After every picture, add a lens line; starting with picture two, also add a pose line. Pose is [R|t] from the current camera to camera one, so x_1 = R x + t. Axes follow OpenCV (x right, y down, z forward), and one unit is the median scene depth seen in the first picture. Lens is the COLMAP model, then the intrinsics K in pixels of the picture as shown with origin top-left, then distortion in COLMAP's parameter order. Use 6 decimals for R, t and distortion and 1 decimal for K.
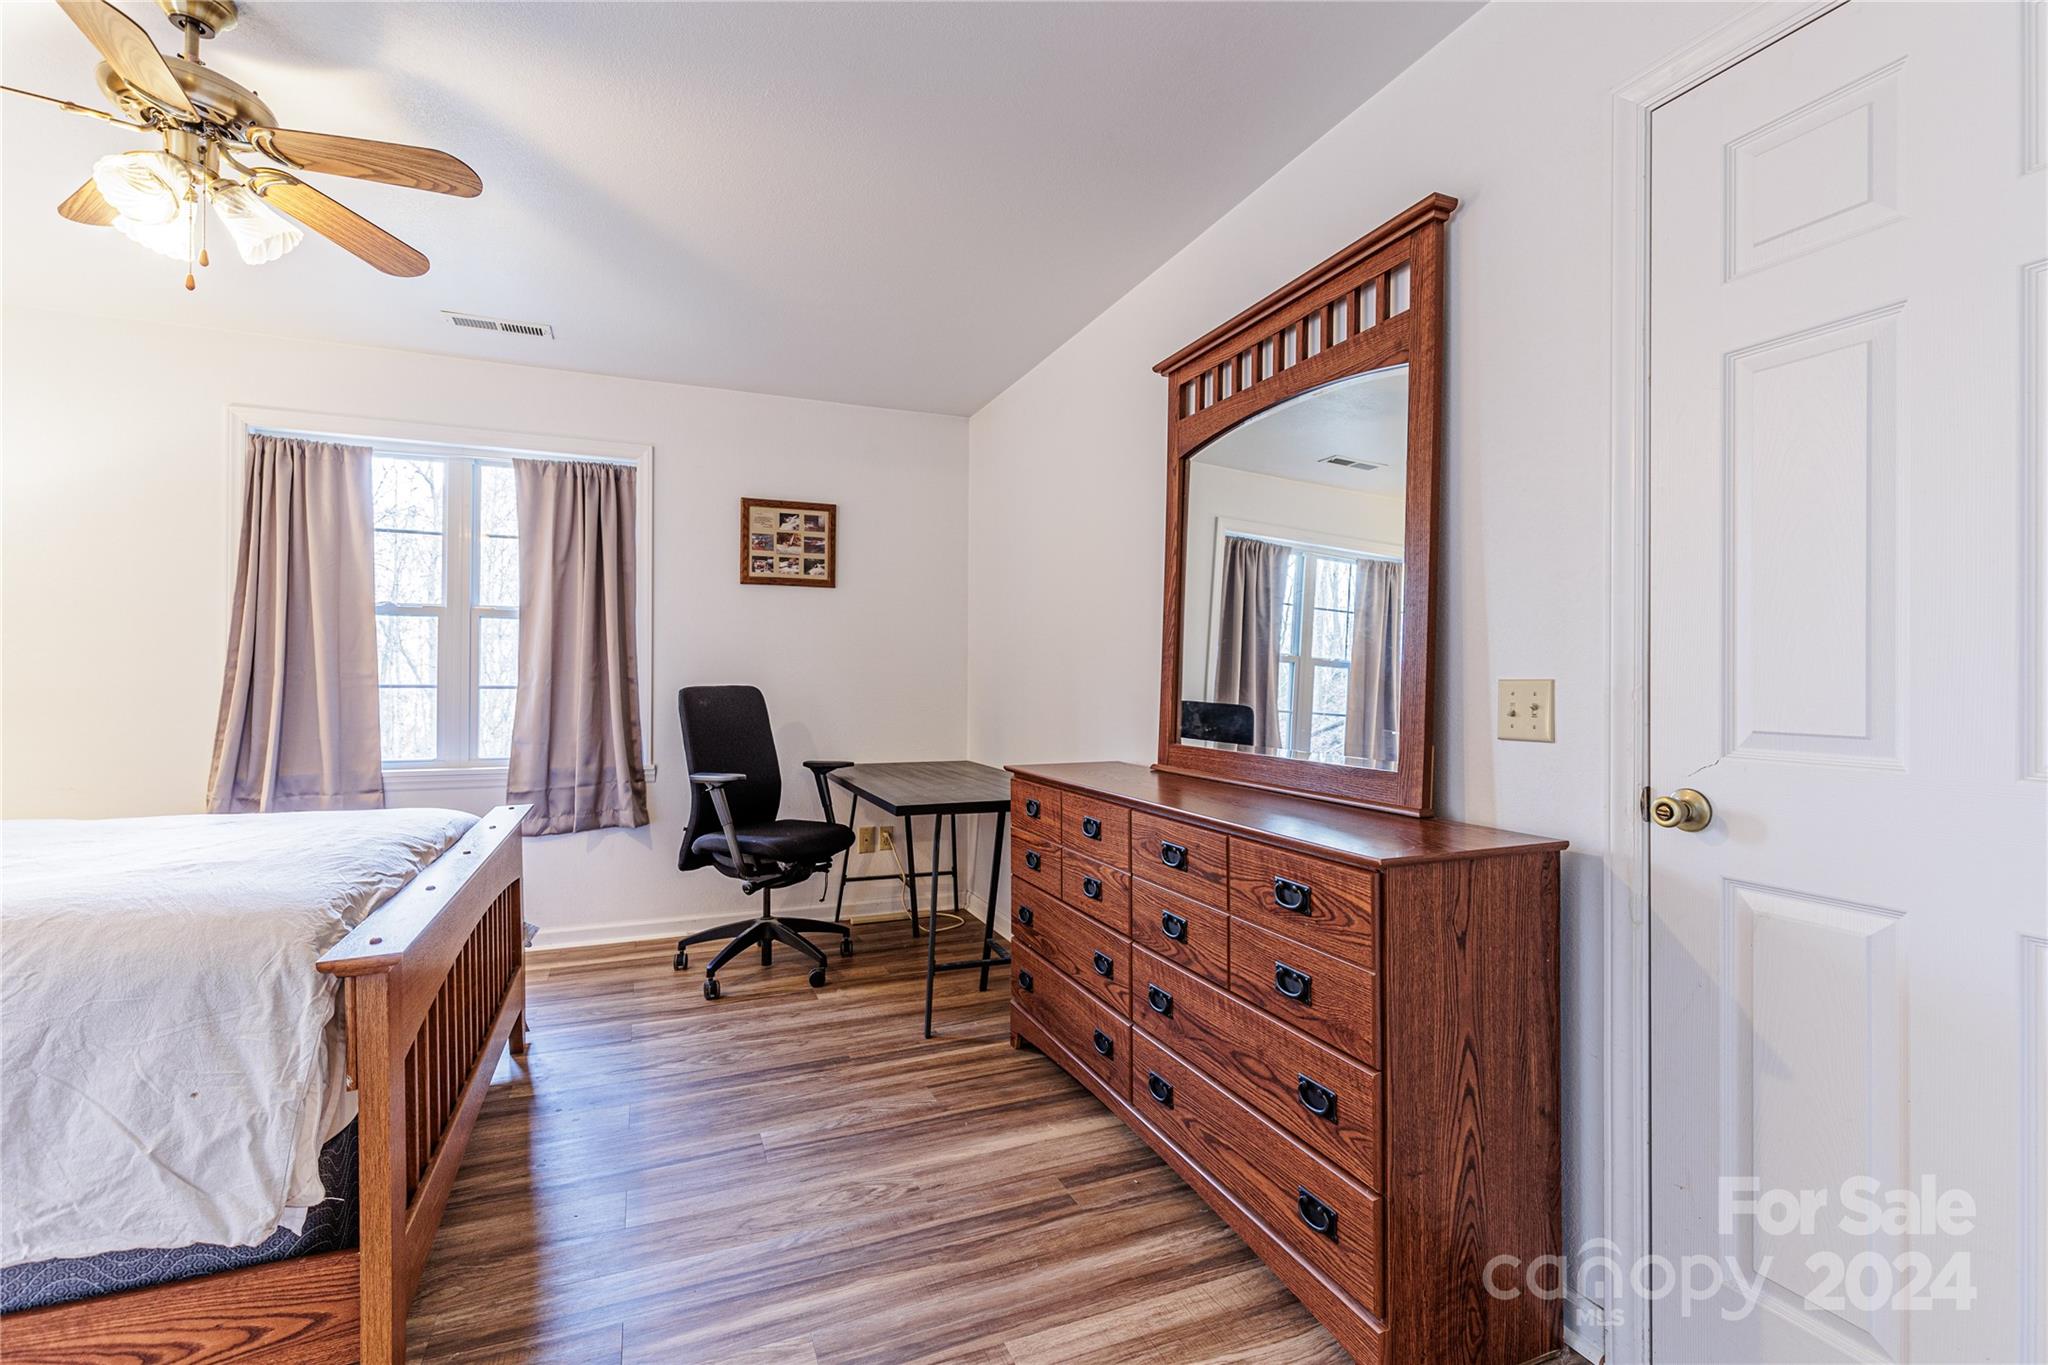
lens RADIAL K [[917.9, 0, 1022.3], [0, 917.9, 682.6], [0, 0, 1]] dist [0.012906, -0.003661]
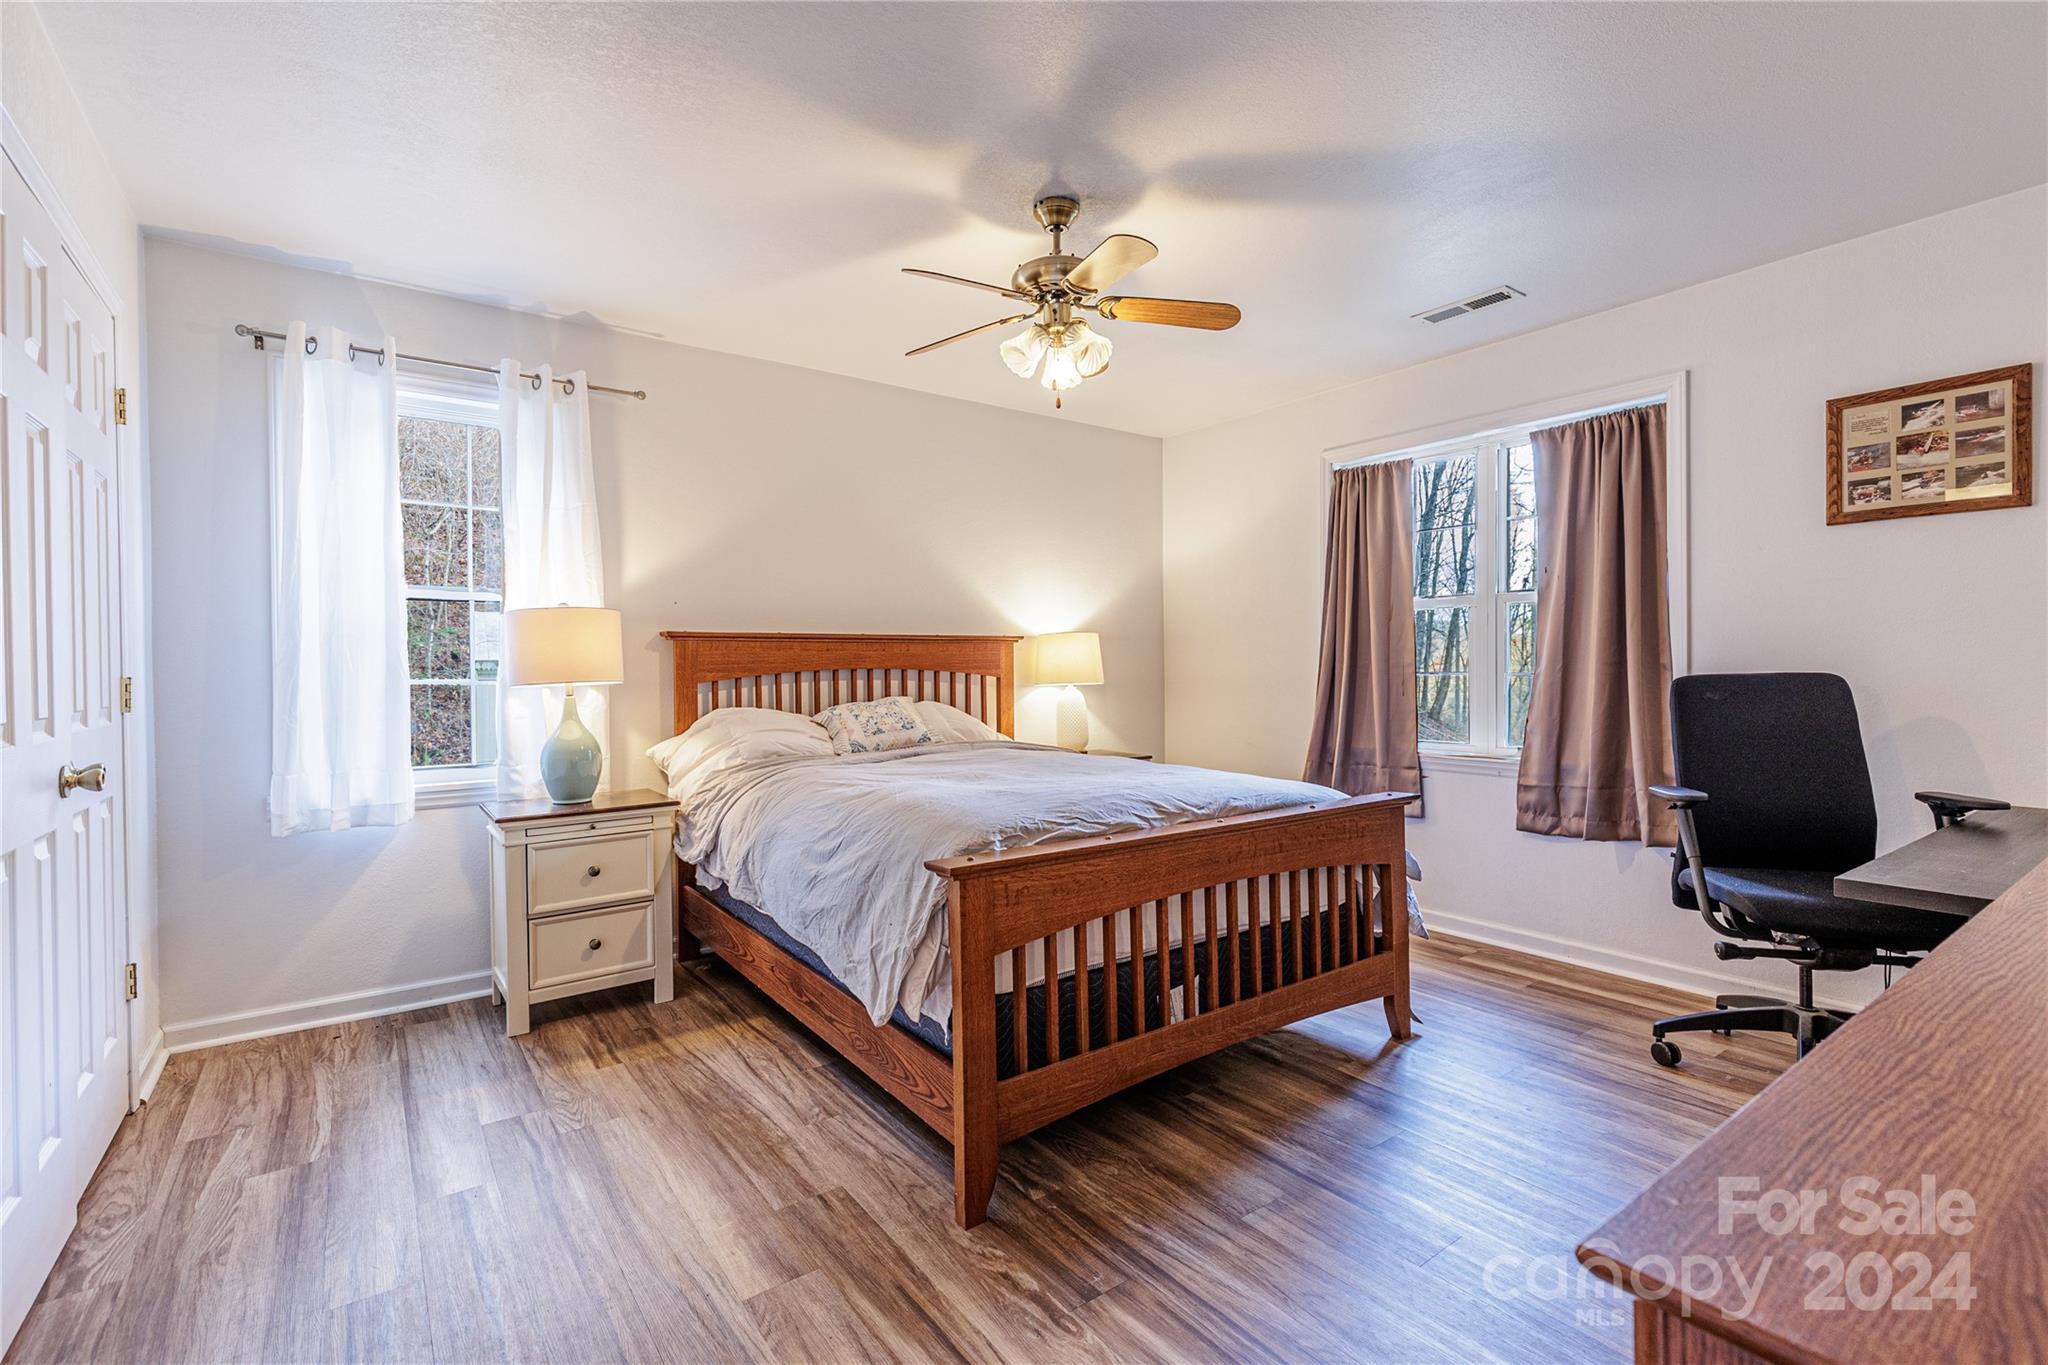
lens RADIAL K [[917.9, 0, 1028.6], [0, 917.9, 674.2], [0, 0, 1]] dist [0.012906, -0.003661]
pose [[0.256433, 0.000544, -0.966562, 0.223760], [0.005489, 0.999983, 0.002019, 0.000118], [0.966546, -0.005823, 0.256426, 0.248327]]
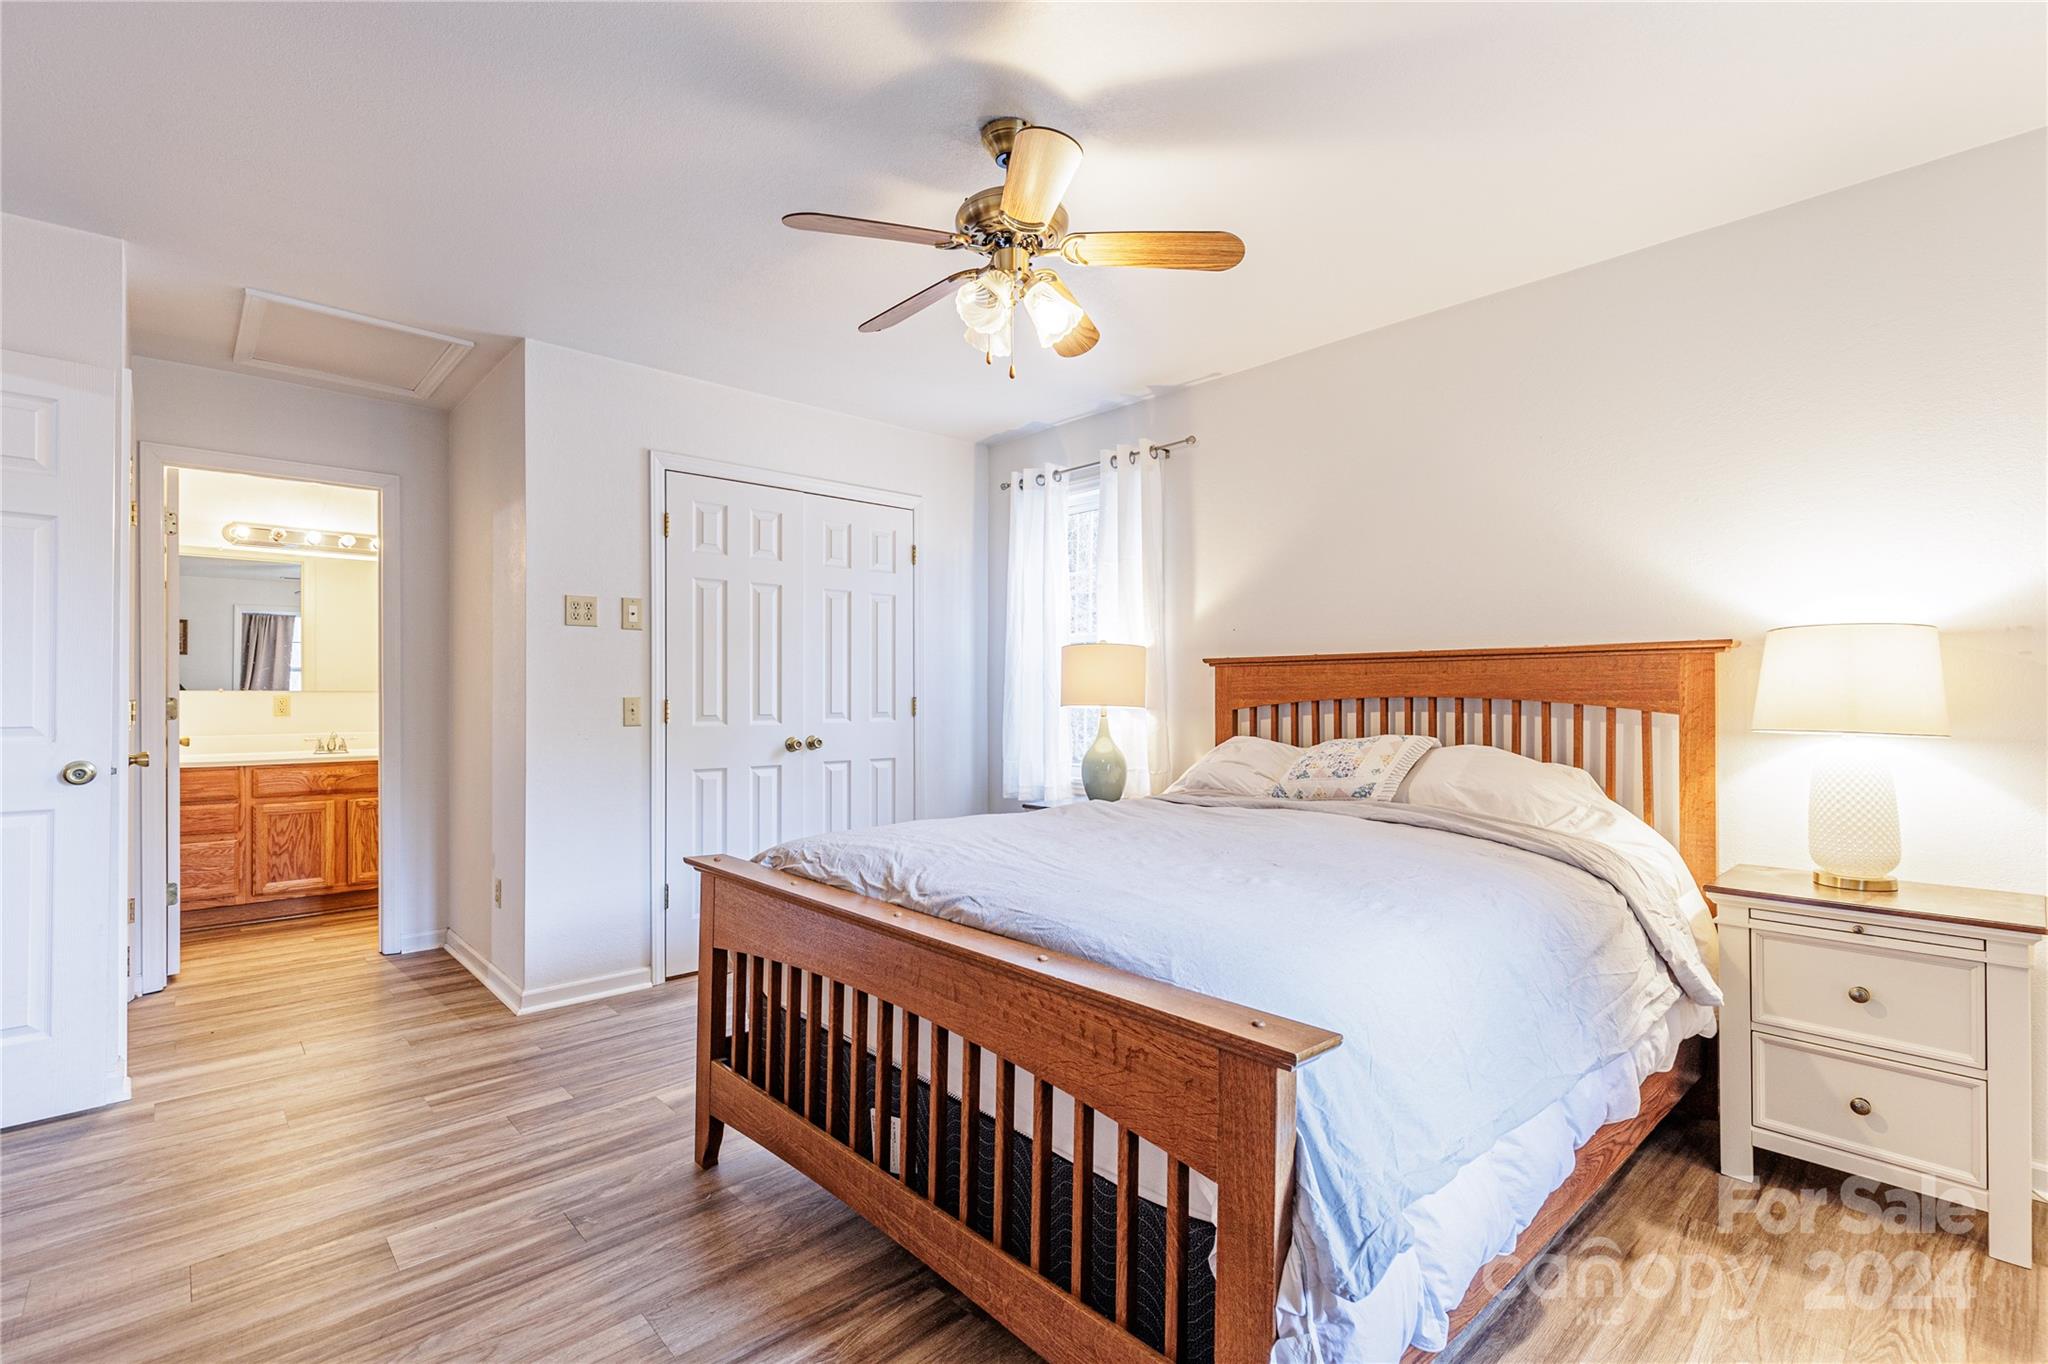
lens RADIAL K [[917.9, 0, 1005.9], [0, 917.9, 690.0], [0, 0, 1]] dist [0.012906, -0.003661]
pose [[-0.934443, -0.007317, -0.356037, -0.194591], [-0.007722, 0.999970, -0.000284, -0.007777], [0.356029, 0.002484, -0.934472, 0.908563]]
